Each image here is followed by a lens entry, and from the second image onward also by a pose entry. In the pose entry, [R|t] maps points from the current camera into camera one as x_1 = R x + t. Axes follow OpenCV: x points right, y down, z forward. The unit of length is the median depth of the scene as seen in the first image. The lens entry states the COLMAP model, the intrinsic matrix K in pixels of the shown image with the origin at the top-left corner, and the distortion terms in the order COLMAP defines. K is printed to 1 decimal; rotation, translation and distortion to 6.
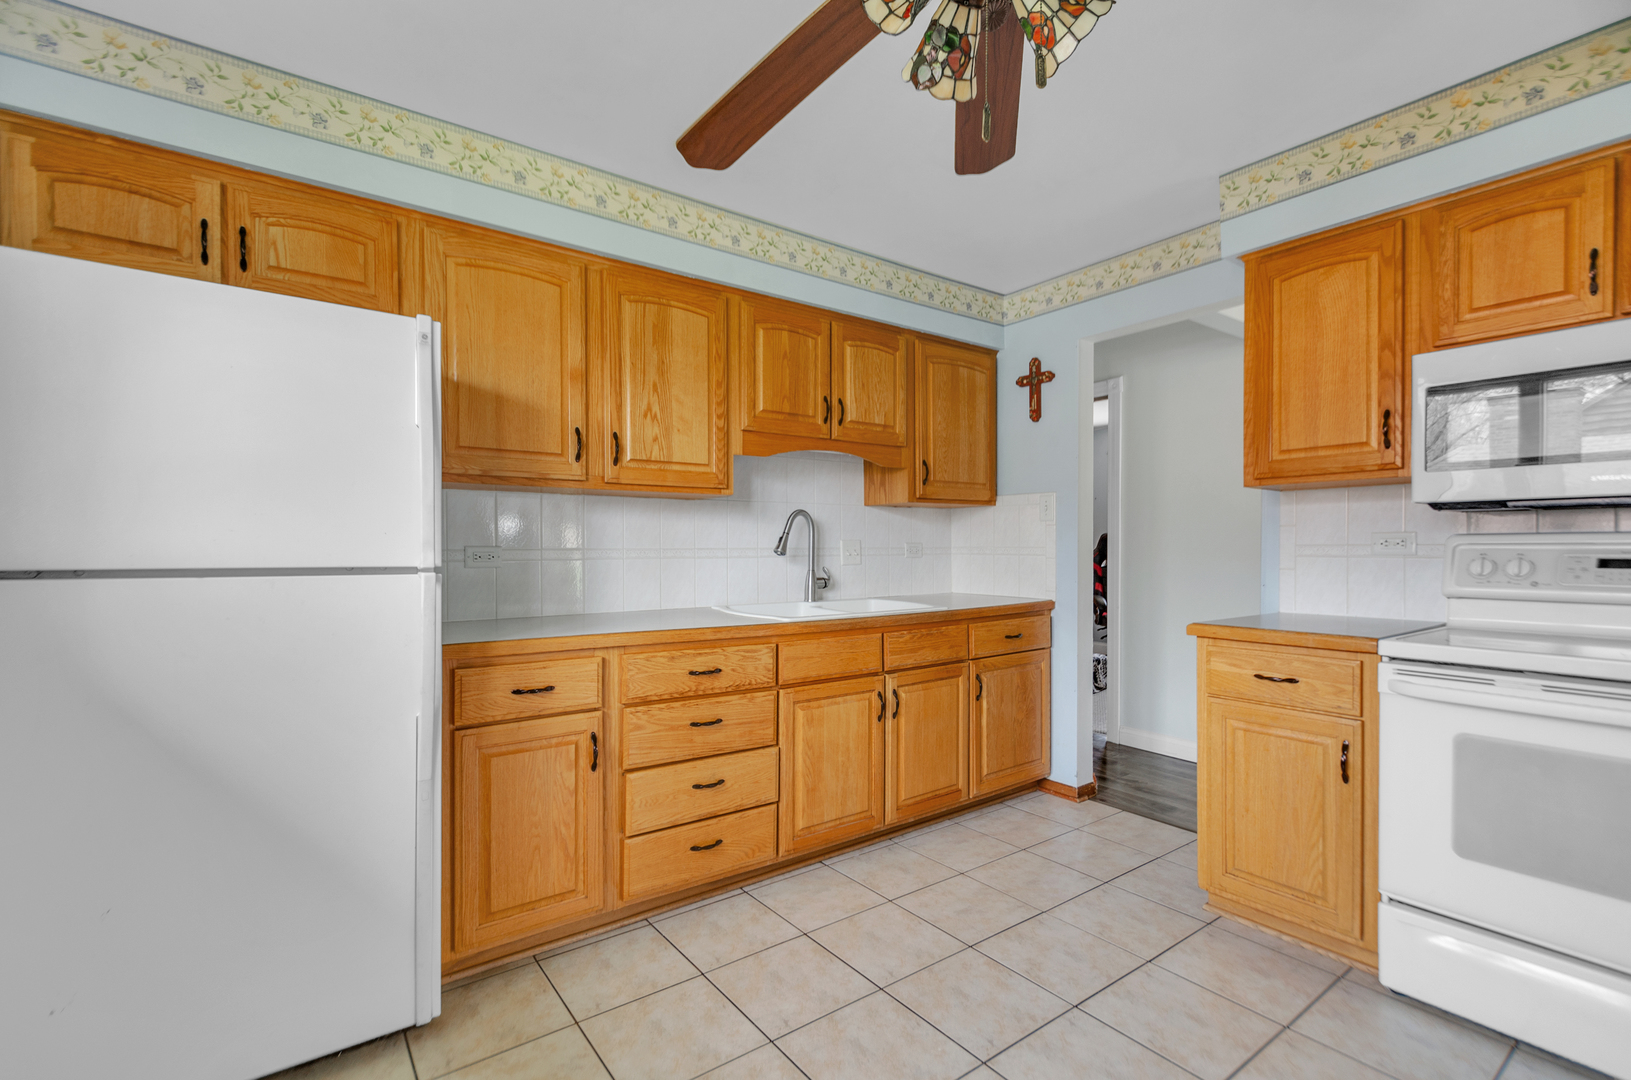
lens RADIAL K [[727.0, 0, 807.5], [0, 727.0, 554.5], [0, 0, 1]] dist [-0.012061, 0.001449]
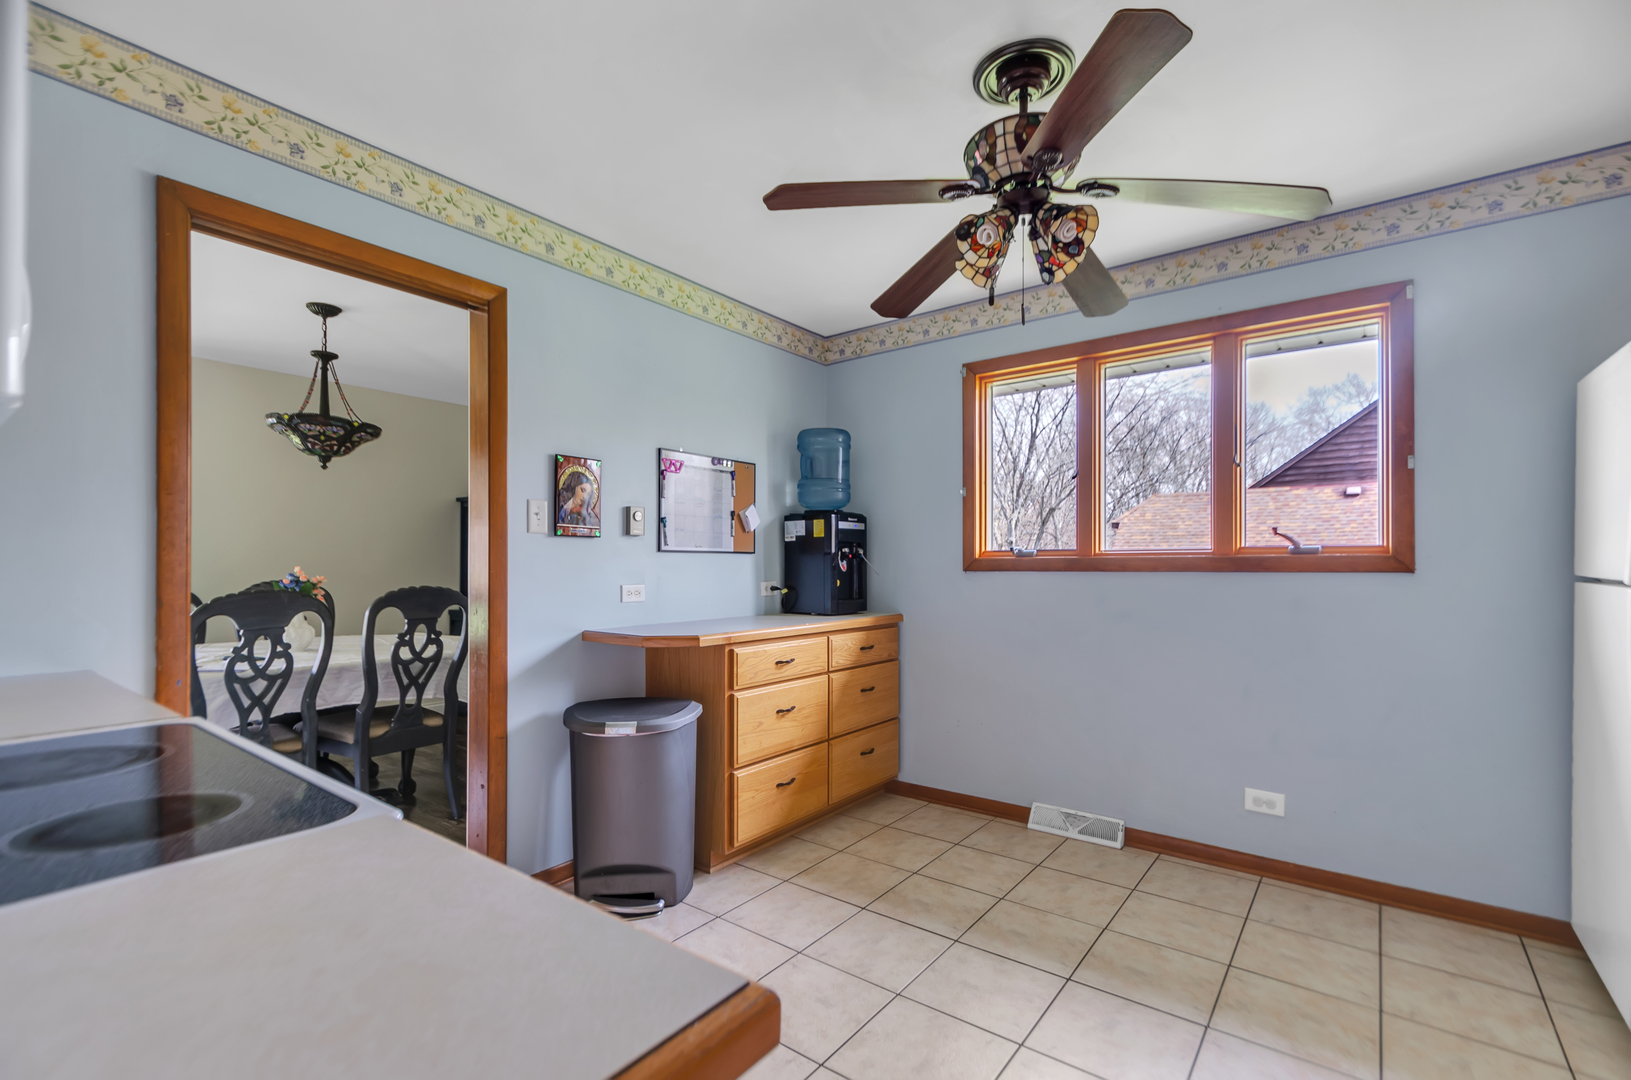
lens RADIAL K [[727.0, 0, 820.9], [0, 727.0, 554.2], [0, 0, 1]] dist [-0.012061, 0.001449]
pose [[0.958675, 0.010616, 0.284307, -0.264671], [-0.002595, 0.999588, -0.028574, 0.001434], [-0.284493, 0.026655, 0.958307, -0.195174]]
